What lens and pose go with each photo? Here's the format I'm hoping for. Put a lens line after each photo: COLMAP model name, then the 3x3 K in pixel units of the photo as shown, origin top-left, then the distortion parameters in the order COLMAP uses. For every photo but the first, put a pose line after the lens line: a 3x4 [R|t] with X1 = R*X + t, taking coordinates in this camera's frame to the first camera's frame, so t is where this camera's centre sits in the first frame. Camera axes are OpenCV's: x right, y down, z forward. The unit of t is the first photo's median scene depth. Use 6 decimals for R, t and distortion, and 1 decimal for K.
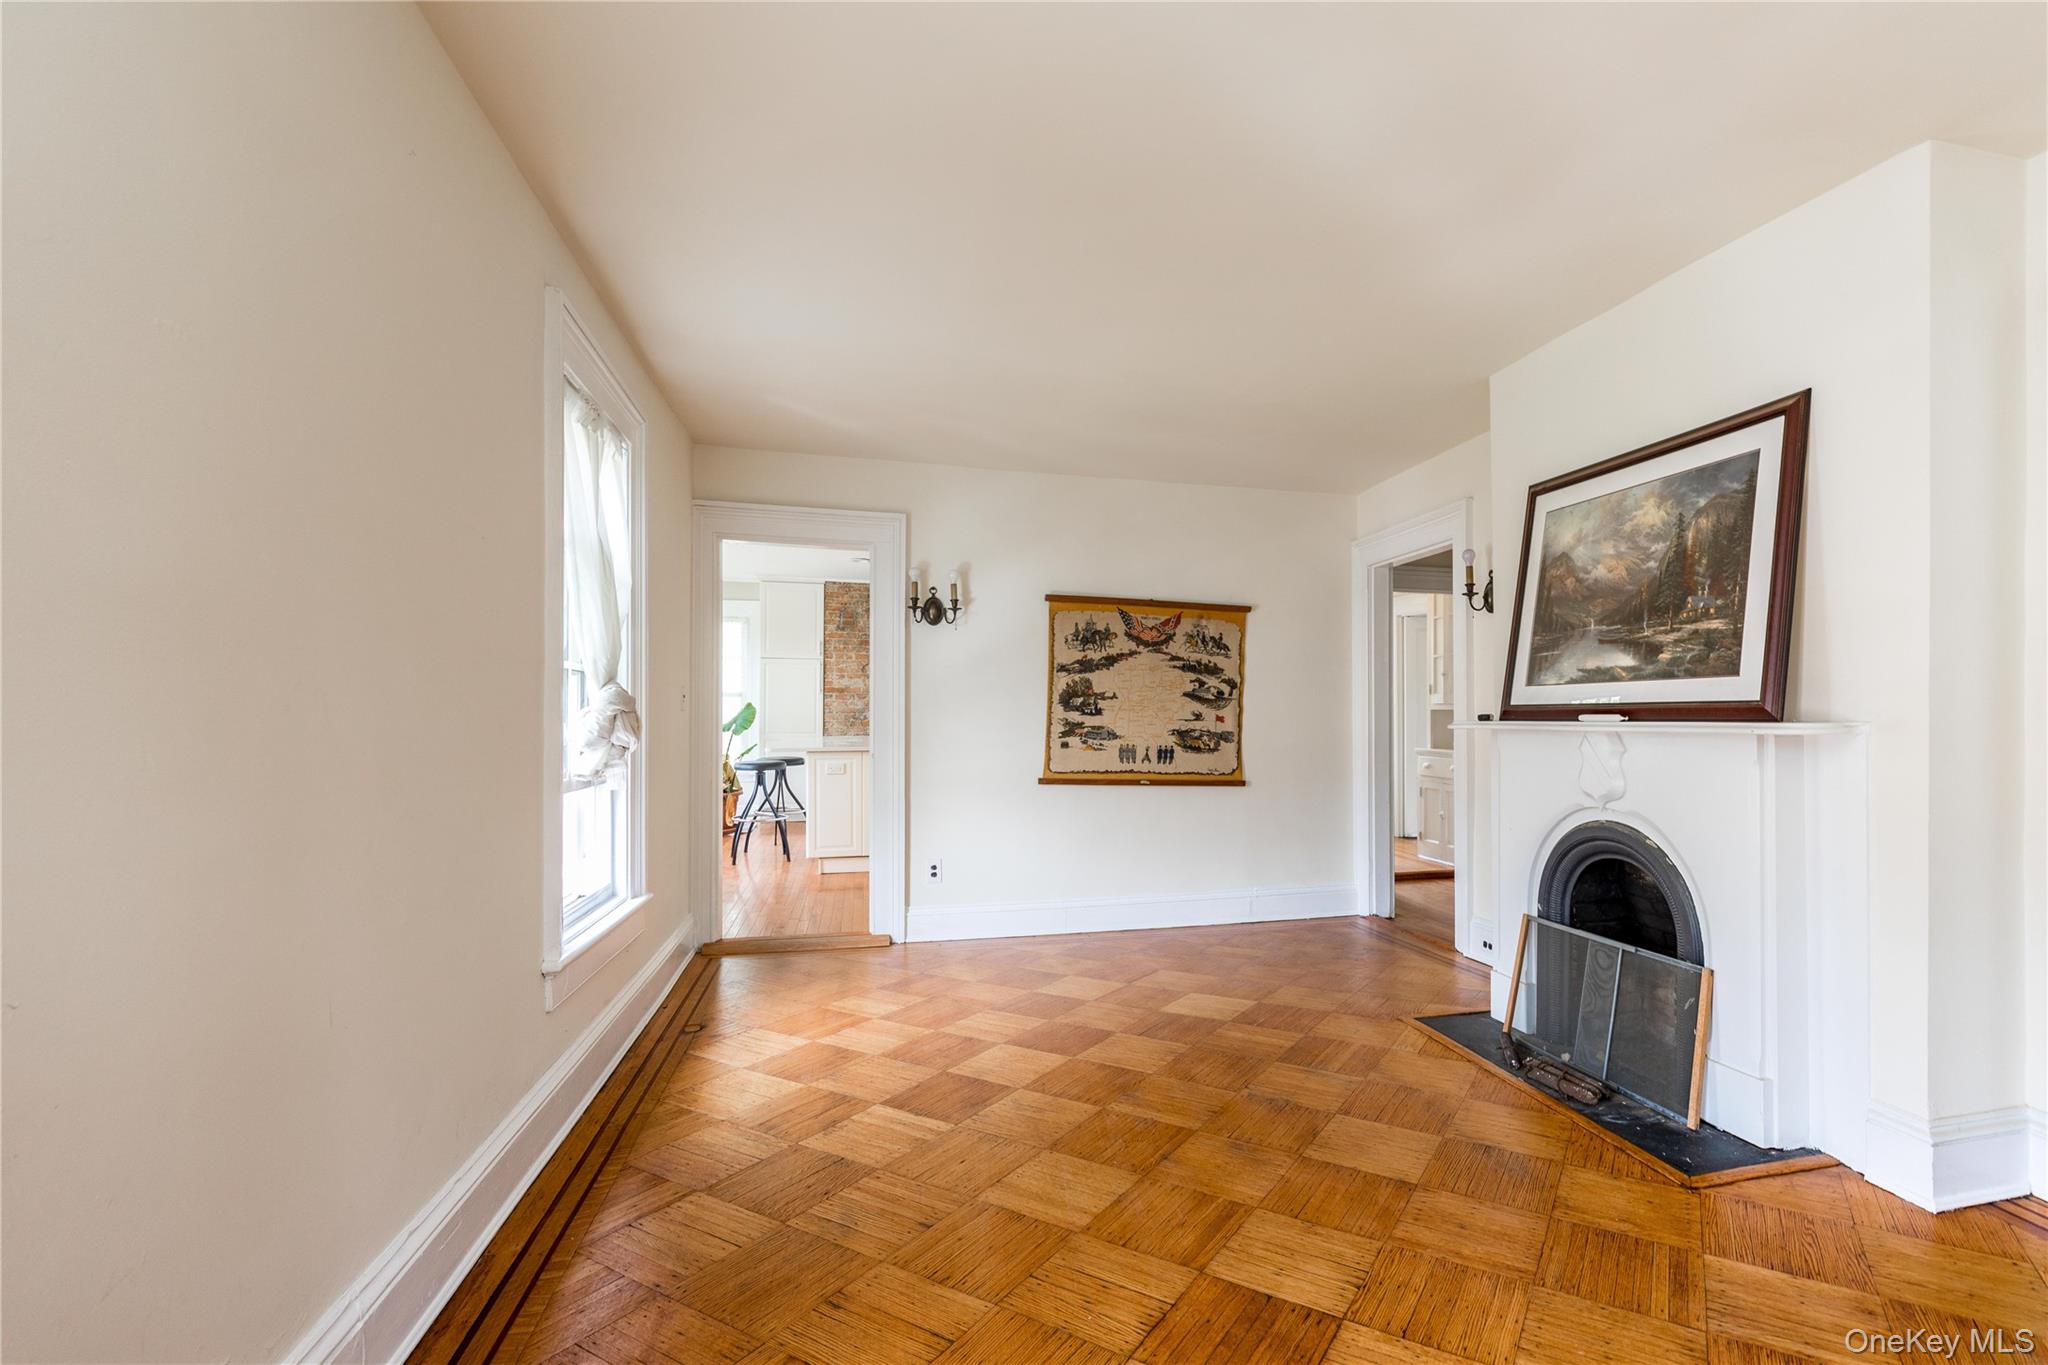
lens RADIAL K [[954.5, 0, 1025.4], [0, 954.5, 698.9], [0, 0, 1]] dist [0.000076, -0.000029]
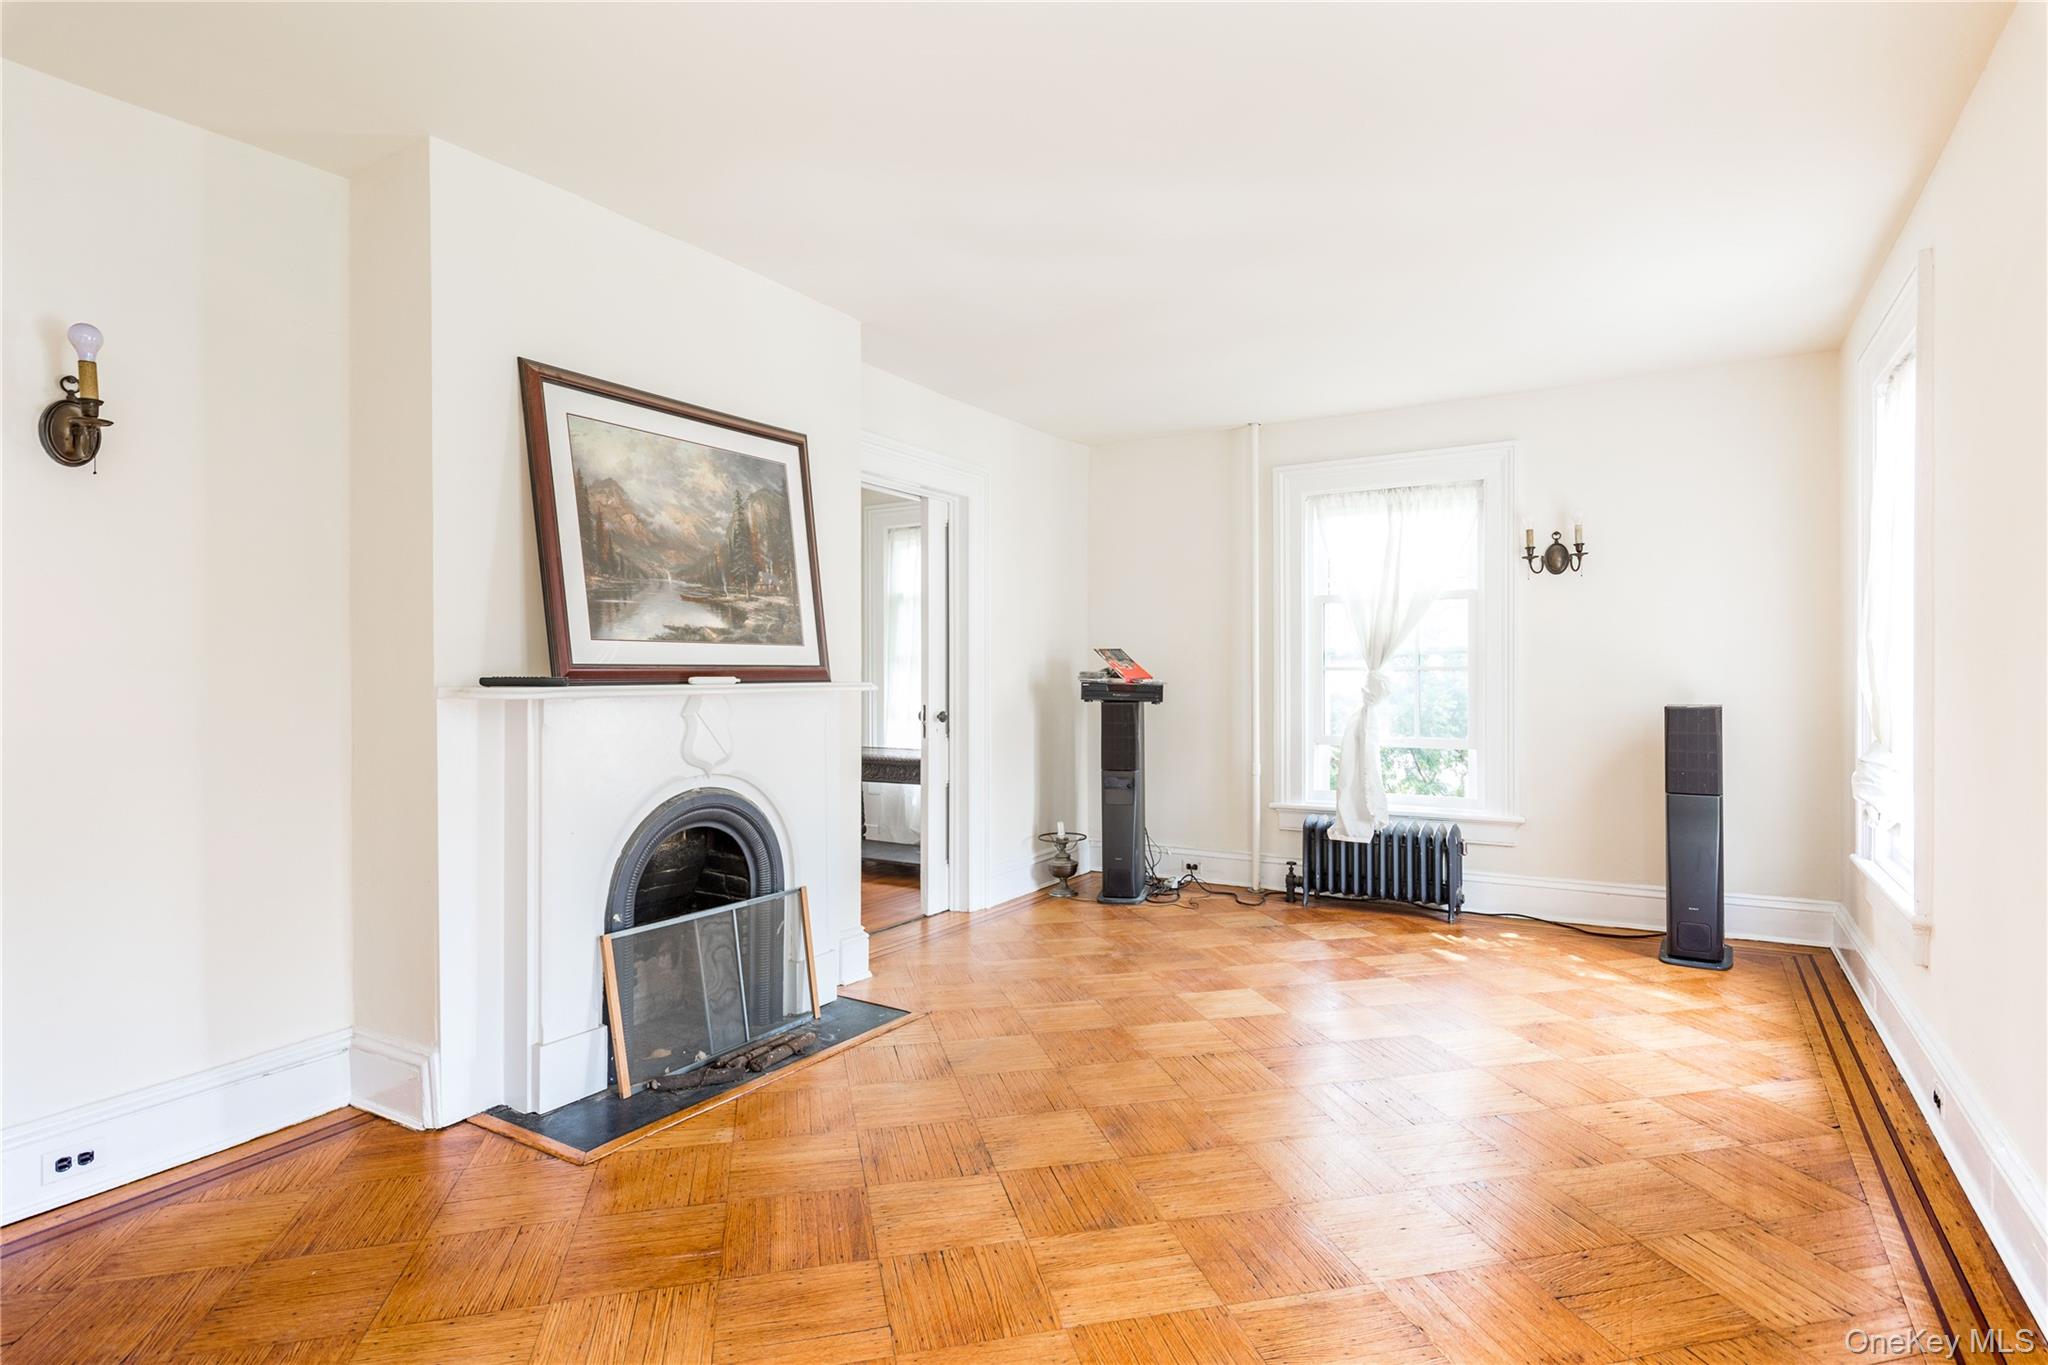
lens RADIAL K [[1037.5, 0, 1016.6], [0, 1037.5, 683.8], [0, 0, 1]] dist [0.004053, 0.000740]
pose [[-0.743597, -0.000618, 0.668628, -0.318283], [-0.006047, 0.999965, -0.005801, 0.027818], [-0.668601, -0.008356, -0.743575, 1.569173]]
